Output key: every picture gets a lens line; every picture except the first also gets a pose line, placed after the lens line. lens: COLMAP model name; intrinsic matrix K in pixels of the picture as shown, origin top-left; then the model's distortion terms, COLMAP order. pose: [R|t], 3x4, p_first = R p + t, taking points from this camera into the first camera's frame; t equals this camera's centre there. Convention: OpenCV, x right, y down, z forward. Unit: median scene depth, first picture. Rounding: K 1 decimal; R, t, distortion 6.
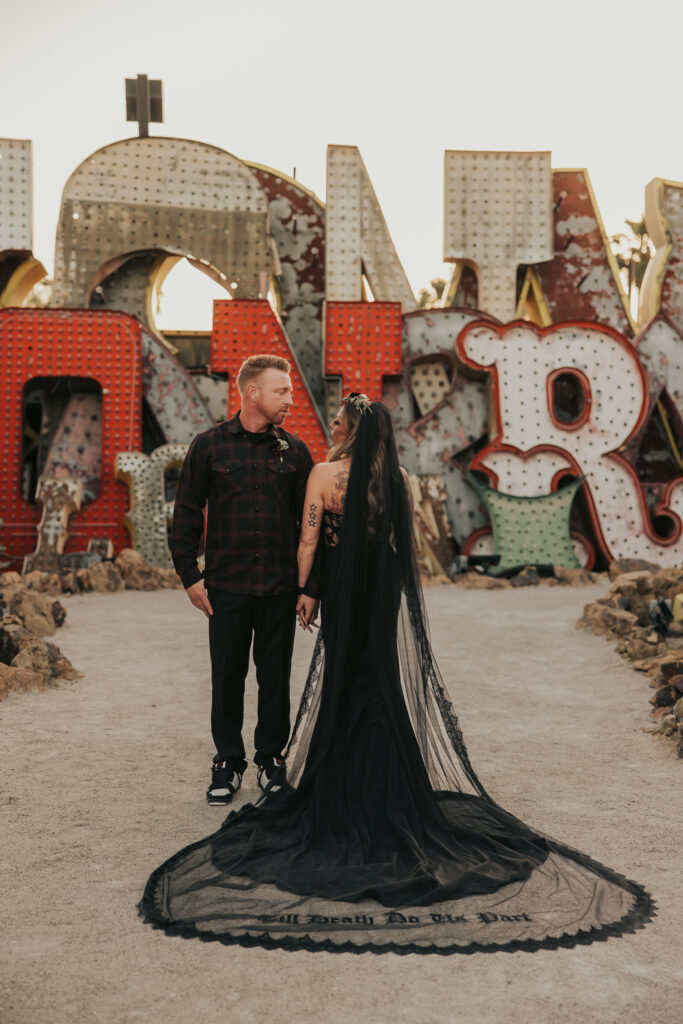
lens RADIAL K [[1653.0, 0, 356.1], [0, 1653.0, 533.0], [0, 0, 1]] dist [0.436595, 0.106934]
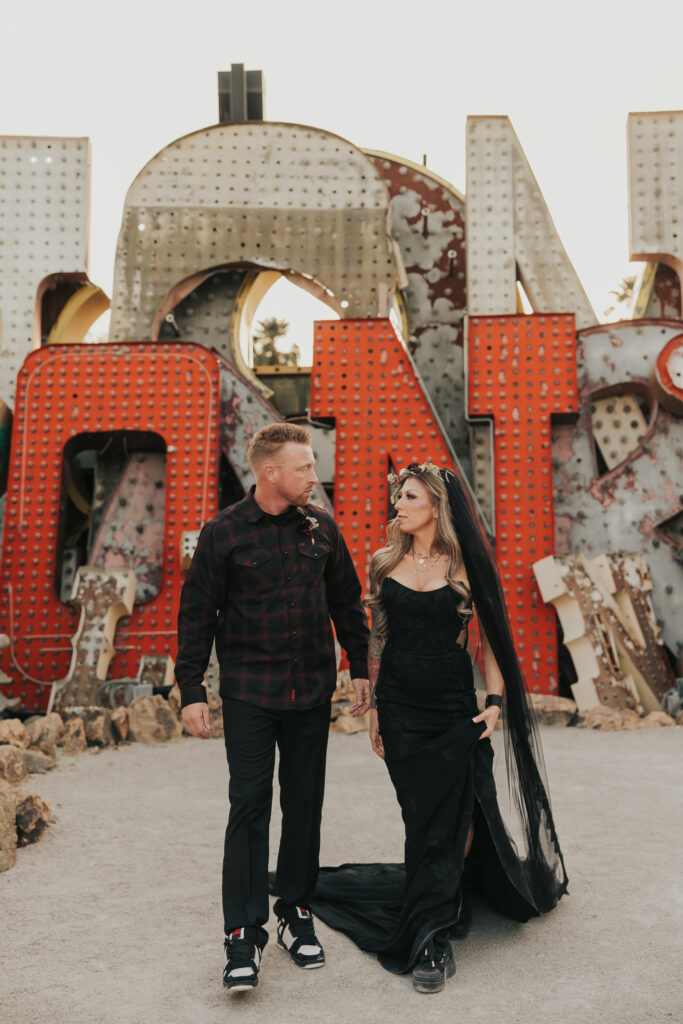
lens RADIAL K [[1099.3, 0, 339.5], [0, 1099.3, 450.6], [0, 0, 1]] dist [0.160684, -0.005019]
pose [[0.989982, -0.027616, -0.138464, -0.008545], [0.015099, 0.995768, -0.090652, -0.037907], [0.140382, 0.087653, 0.986210, 0.521417]]
